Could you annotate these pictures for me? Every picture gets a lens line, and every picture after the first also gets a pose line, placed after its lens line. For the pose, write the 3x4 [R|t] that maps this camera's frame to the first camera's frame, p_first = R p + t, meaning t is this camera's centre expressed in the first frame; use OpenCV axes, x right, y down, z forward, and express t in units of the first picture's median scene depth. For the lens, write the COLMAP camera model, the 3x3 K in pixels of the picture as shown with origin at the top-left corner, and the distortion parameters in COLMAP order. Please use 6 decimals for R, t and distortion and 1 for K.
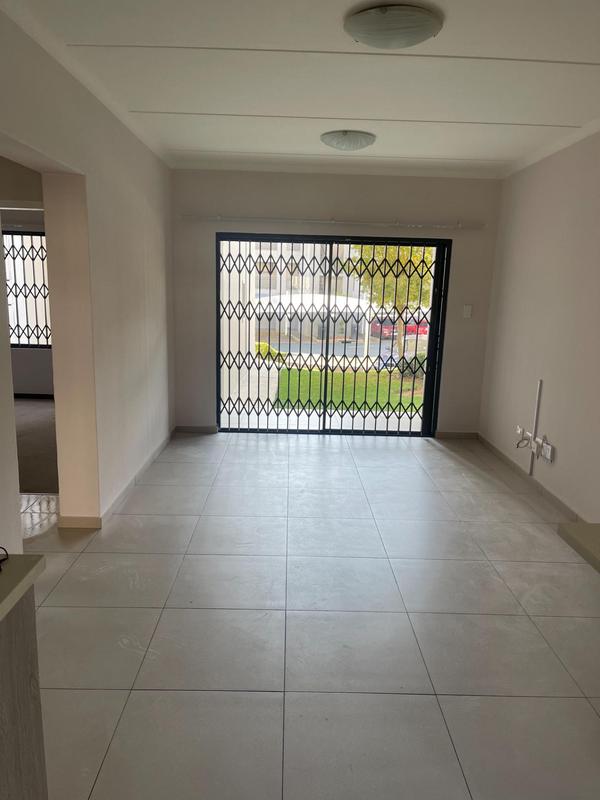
lens RADIAL K [[576.2, 0, 287.6], [0, 576.2, 396.0], [0, 0, 1]] dist [0.004623, 0.001029]
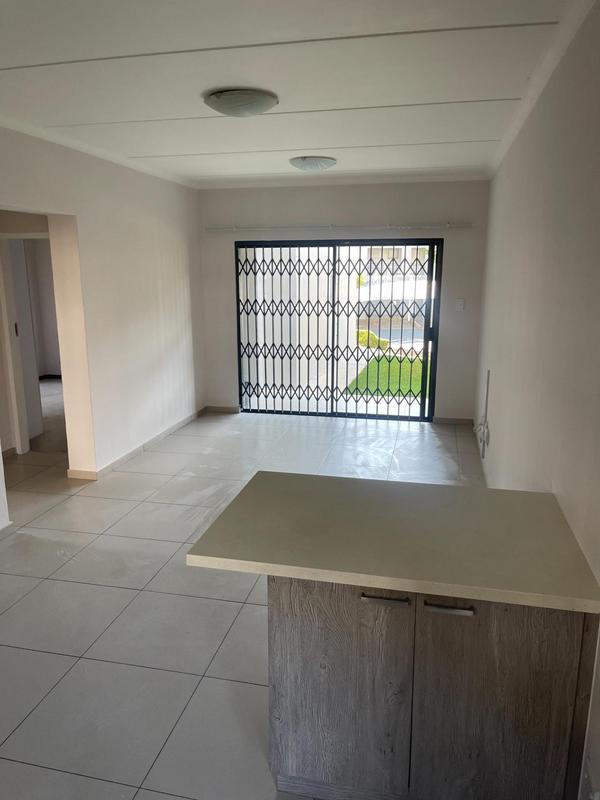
lens RADIAL K [[576.2, 0, 287.6], [0, 576.2, 396.0], [0, 0, 1]] dist [0.004623, 0.001029]
pose [[0.970657, 0.020367, -0.239604, 0.259757], [-0.015350, 0.999623, 0.022786, 0.002048], [0.239978, -0.018440, 0.970603, -0.114354]]
